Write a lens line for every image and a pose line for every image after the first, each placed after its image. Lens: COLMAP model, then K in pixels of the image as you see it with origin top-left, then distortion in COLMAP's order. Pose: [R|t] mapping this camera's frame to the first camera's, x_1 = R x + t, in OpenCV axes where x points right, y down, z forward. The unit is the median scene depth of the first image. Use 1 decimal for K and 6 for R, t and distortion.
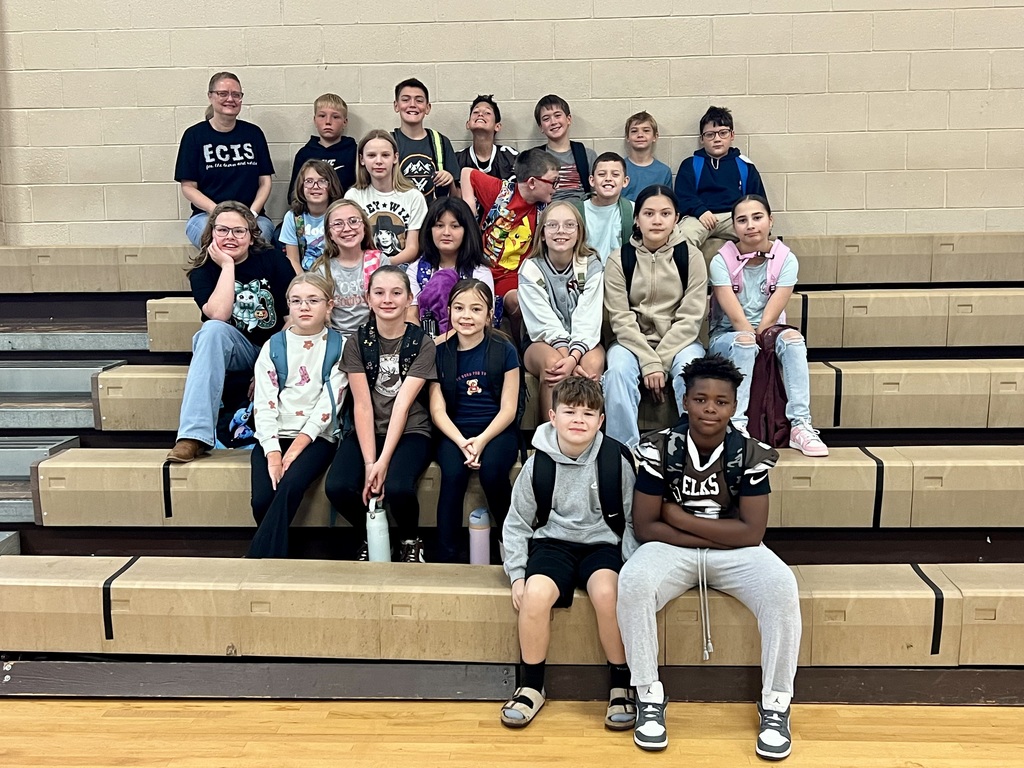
lens RADIAL K [[1215.5, 0, 512.0], [0, 1215.5, 384.0], [0, 0, 1]] dist [0.083198, -0.059016]
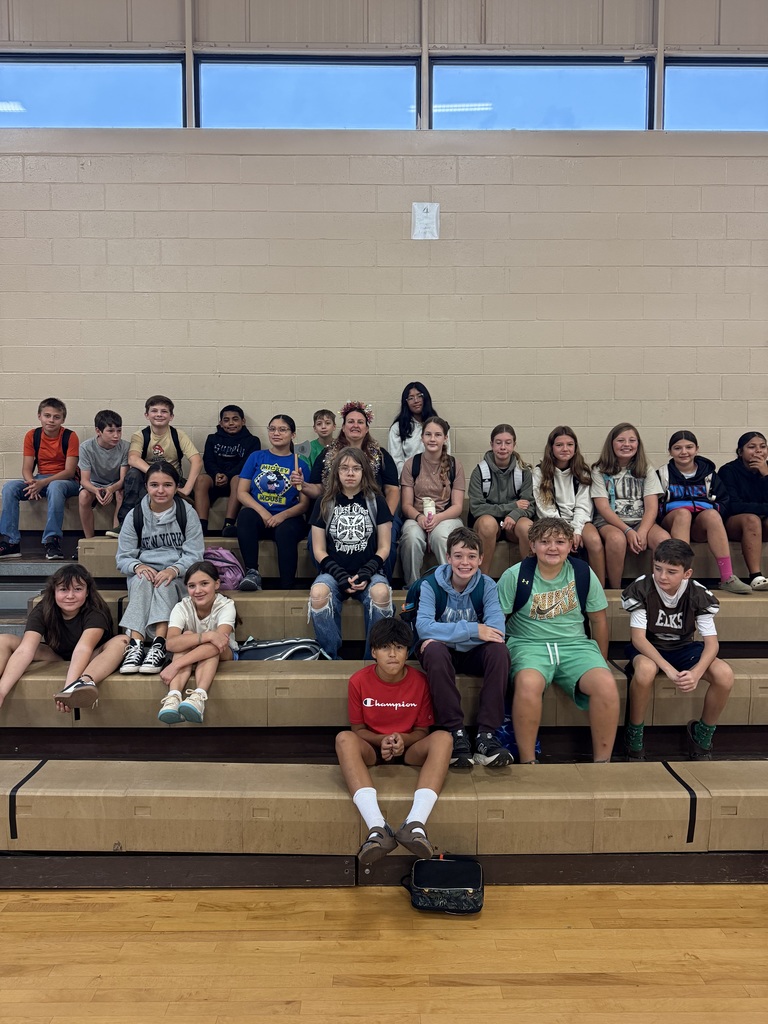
lens RADIAL K [[716.2, 0, 384.0], [0, 716.2, 512.0], [0, 0, 1]] dist [-0.000824, 0.002042]
pose [[0.997758, 0.010758, 0.066054, -0.019020], [-0.005846, 0.997232, -0.074122, -0.059959], [-0.066669, 0.073570, 0.995059, 0.264986]]
